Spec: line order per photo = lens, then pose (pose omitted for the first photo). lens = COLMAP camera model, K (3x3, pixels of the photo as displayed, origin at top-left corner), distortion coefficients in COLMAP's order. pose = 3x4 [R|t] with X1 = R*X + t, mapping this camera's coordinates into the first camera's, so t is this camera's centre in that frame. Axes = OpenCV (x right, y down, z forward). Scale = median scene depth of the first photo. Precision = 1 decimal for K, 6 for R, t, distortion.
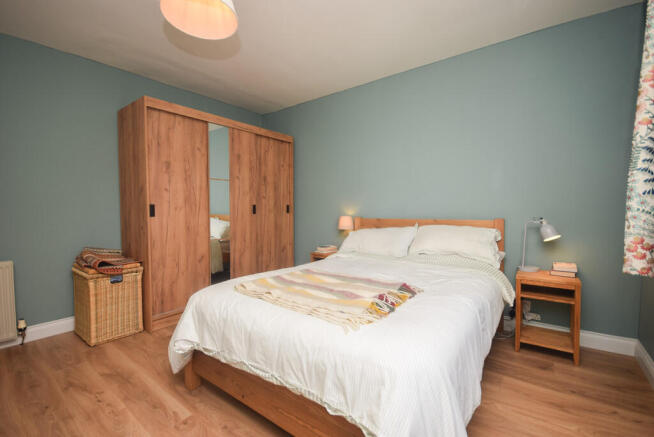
lens RADIAL K [[275.5, 0, 327.0], [0, 275.5, 218.5], [0, 0, 1]] dist [-0.000666, -0.000214]
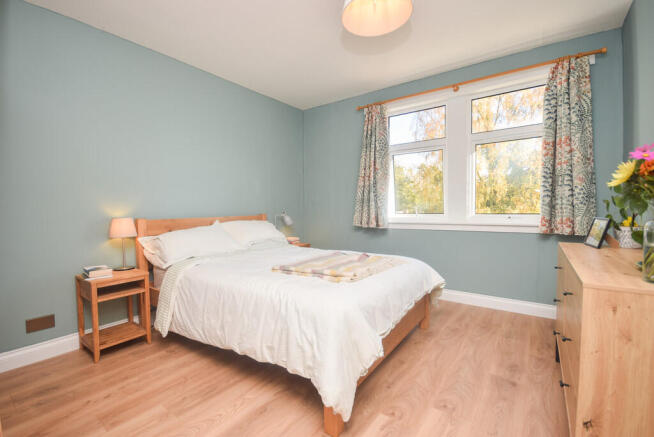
lens RADIAL K [[289.0, 0, 324.8], [0, 289.0, 217.7], [0, 0, 1]] dist [0.002034, -0.007403]
pose [[-0.038610, -0.028580, 0.998846, -0.720149], [0.040823, 0.998711, 0.030154, -0.009549], [-0.998420, 0.041940, -0.037394, 0.586914]]
